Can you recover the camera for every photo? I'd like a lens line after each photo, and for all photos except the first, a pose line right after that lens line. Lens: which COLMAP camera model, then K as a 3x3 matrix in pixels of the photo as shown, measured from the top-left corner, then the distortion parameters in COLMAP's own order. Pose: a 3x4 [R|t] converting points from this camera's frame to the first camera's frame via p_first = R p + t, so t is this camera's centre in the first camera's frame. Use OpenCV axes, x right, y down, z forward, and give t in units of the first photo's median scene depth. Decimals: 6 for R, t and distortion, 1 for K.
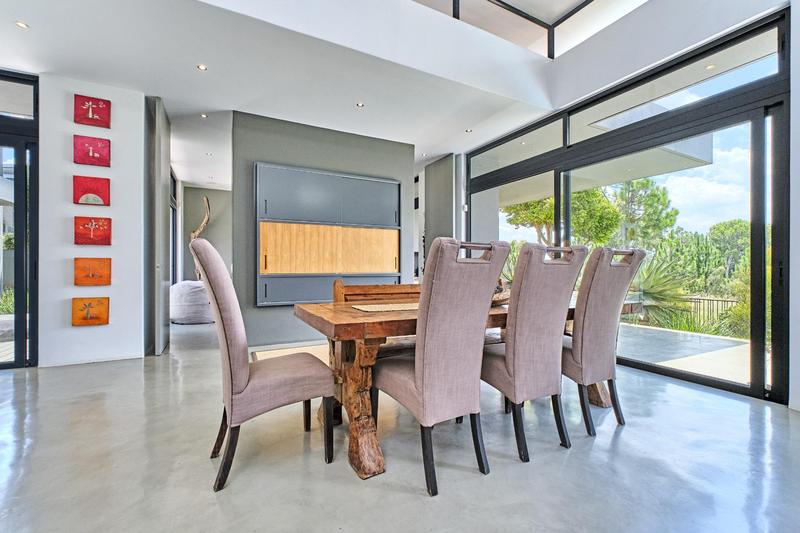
lens RADIAL K [[356.2, 0, 405.2], [0, 356.2, 266.3], [0, 0, 1]] dist [-0.004302, -0.001536]
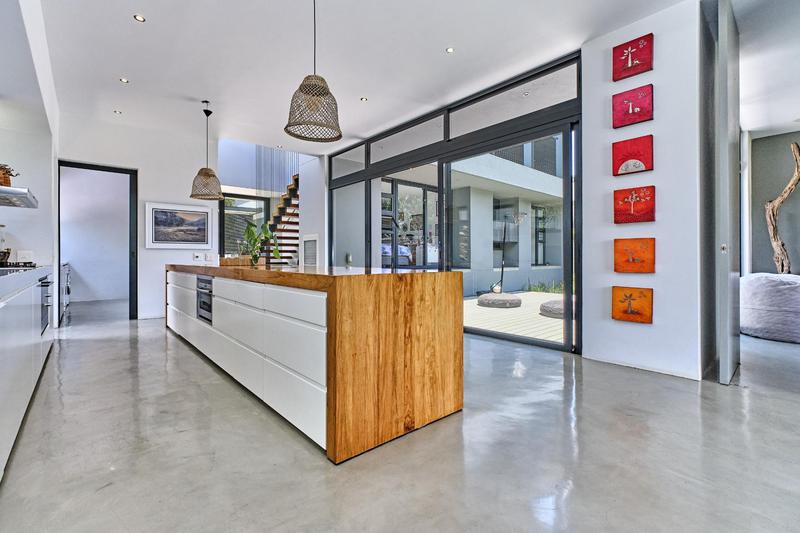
lens RADIAL K [[356.2, 0, 400.9], [0, 356.2, 254.8], [0, 0, 1]] dist [-0.004302, -0.001536]
pose [[0.233229, -0.003237, -0.972416, -0.208624], [0.000508, 0.999995, -0.003206, 0.014640], [0.972422, 0.000253, 0.233229, 0.283961]]
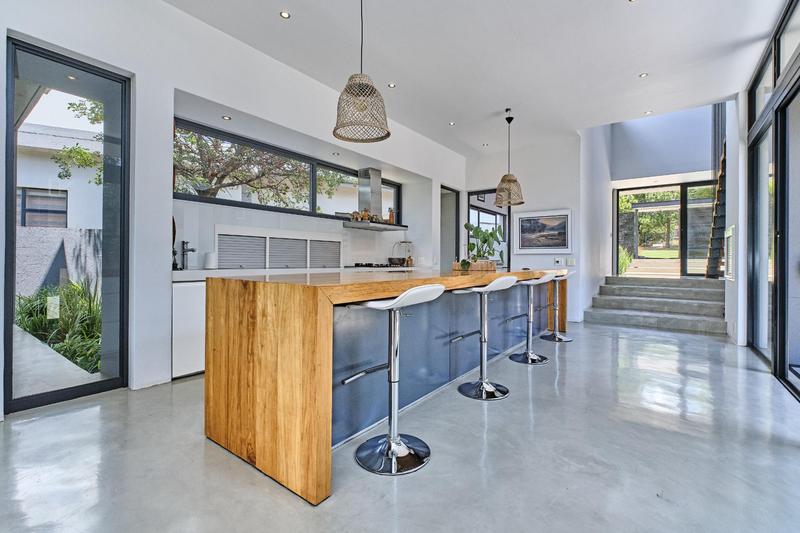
lens RADIAL K [[356.2, 0, 401.3], [0, 356.2, 261.3], [0, 0, 1]] dist [-0.004302, -0.001536]
pose [[-0.903616, -0.001337, -0.428341, -0.897236], [-0.003248, 0.999988, 0.003730, 0.012647], [0.428330, 0.004761, -0.903610, 1.167936]]
